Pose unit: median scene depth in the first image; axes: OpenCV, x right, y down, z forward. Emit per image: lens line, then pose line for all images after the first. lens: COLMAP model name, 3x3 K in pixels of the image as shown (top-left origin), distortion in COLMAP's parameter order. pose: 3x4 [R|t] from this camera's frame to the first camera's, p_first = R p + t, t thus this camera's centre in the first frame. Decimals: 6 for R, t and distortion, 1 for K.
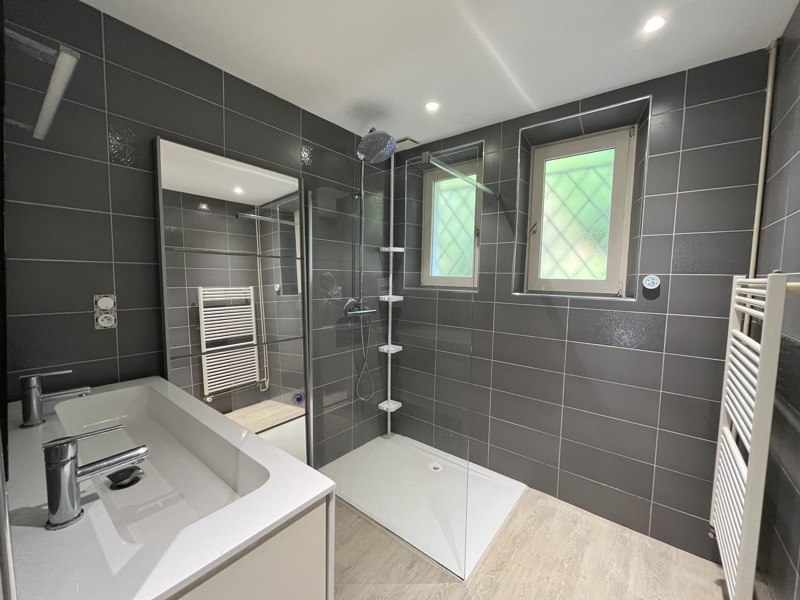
lens RADIAL K [[321.5, 0, 398.6], [0, 321.5, 302.0], [0, 0, 1]] dist [0.000019, 0.000011]
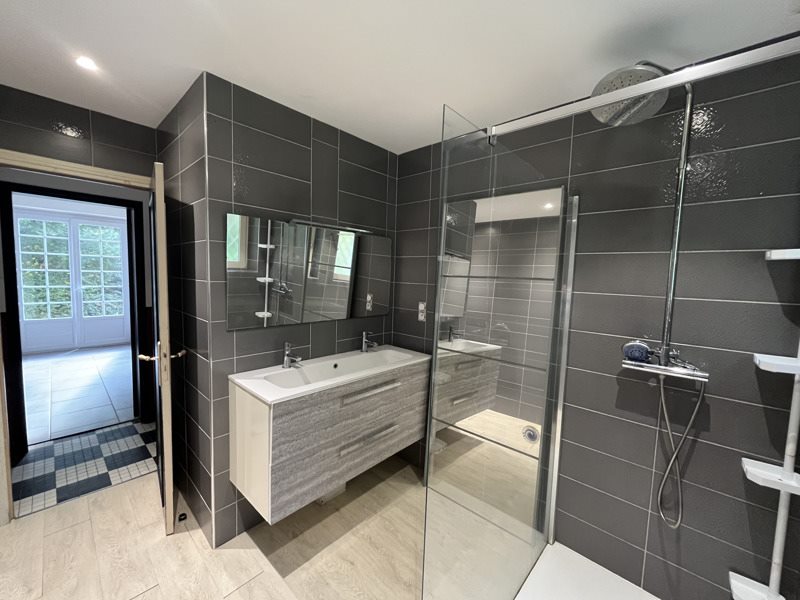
lens RADIAL K [[321.5, 0, 397.2], [0, 321.5, 300.8], [0, 0, 1]] dist [0.000019, 0.000011]
pose [[-0.078066, 0.059122, -0.995194, 0.874160], [-0.107143, 0.991961, 0.067335, -0.134049], [0.991174, 0.111884, -0.071104, 0.974129]]
